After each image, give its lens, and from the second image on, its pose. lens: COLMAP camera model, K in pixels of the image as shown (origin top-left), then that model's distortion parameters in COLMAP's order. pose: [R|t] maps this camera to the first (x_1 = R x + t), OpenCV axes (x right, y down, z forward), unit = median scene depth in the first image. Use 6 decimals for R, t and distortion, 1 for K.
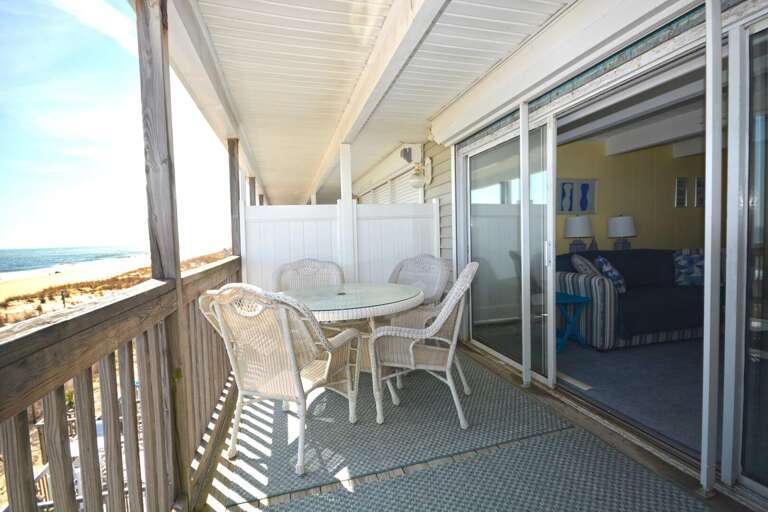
lens RADIAL K [[363.9, 0, 382.9], [0, 363.9, 253.1], [0, 0, 1]] dist [-0.002013, 0.001000]
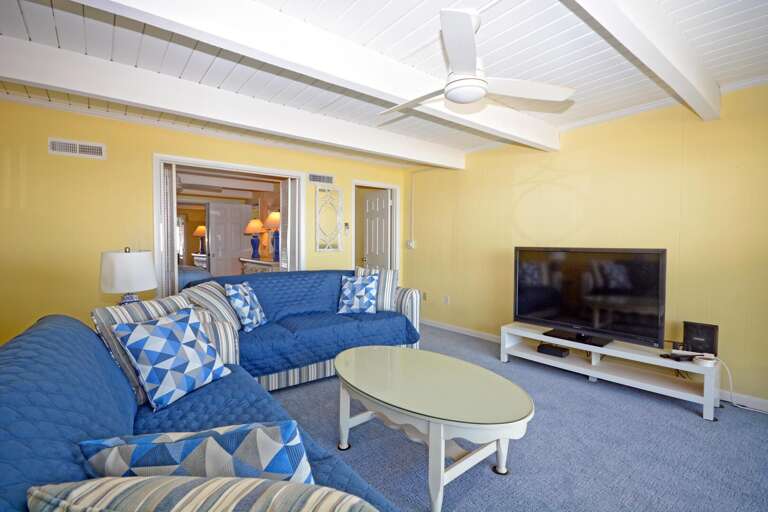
lens RADIAL K [[363.9, 0, 382.9], [0, 363.9, 253.1], [0, 0, 1]] dist [-0.002013, 0.001000]
pose [[-0.387730, -0.004737, 0.921761, 0.359637], [0.045864, 0.998649, 0.024425, -0.069931], [-0.920631, 0.051746, -0.386989, 0.904990]]
